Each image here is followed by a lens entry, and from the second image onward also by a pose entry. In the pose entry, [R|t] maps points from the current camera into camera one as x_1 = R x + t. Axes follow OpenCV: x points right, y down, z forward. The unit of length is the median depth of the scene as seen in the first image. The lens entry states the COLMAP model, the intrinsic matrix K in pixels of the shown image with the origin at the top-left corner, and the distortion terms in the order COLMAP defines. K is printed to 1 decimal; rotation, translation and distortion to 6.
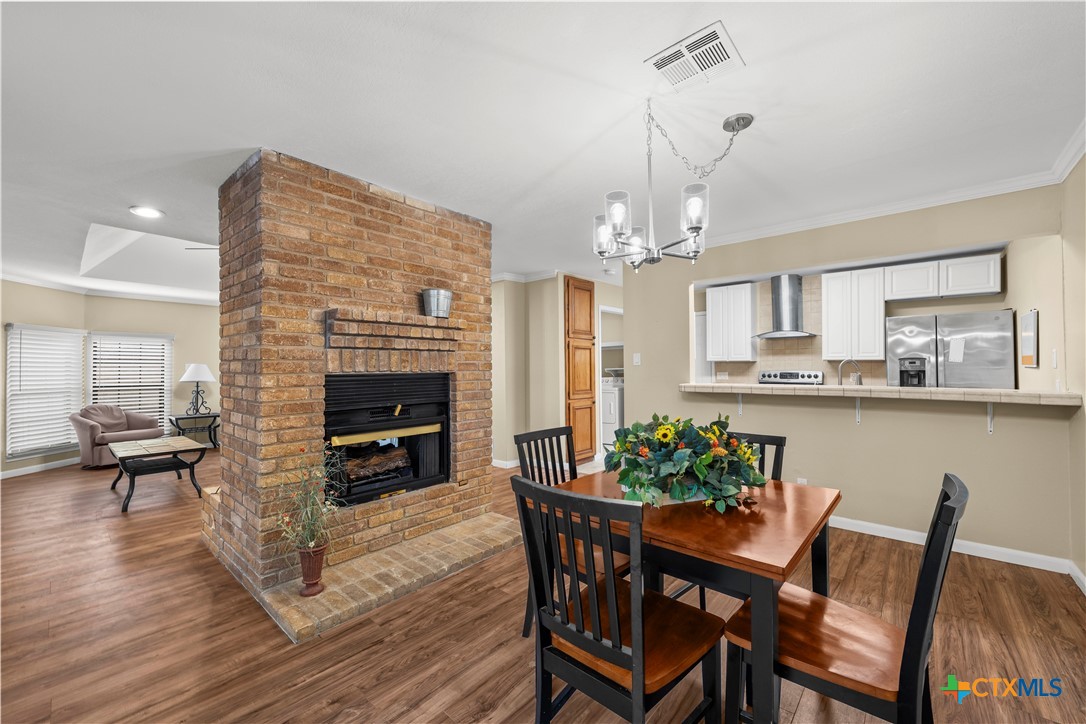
lens RADIAL K [[427.4, 0, 546.7], [0, 427.4, 366.5], [0, 0, 1]] dist [0.000252, -0.000043]
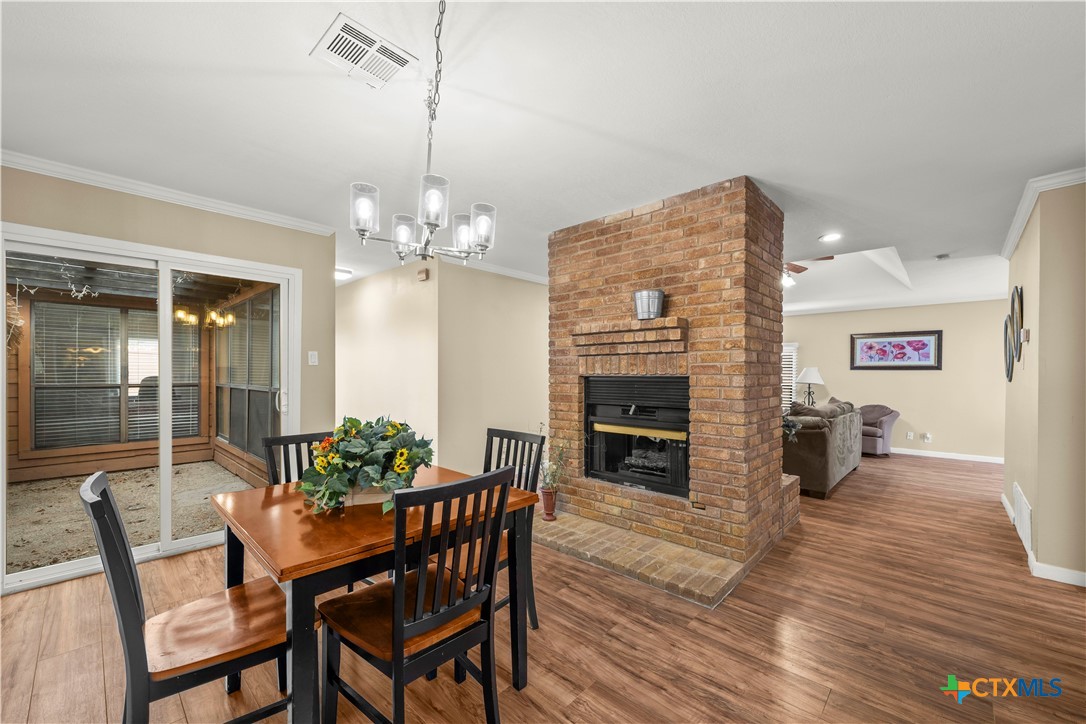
lens RADIAL K [[433.4, 0, 548.9], [0, 433.4, 379.7], [0, 0, 1]] dist [0.001320, -0.000275]
pose [[-0.032078, 0.021342, -0.999257, 0.764762], [0.001761, 0.999772, 0.021296, 0.001399], [0.999484, -0.001076, -0.032108, 0.827251]]
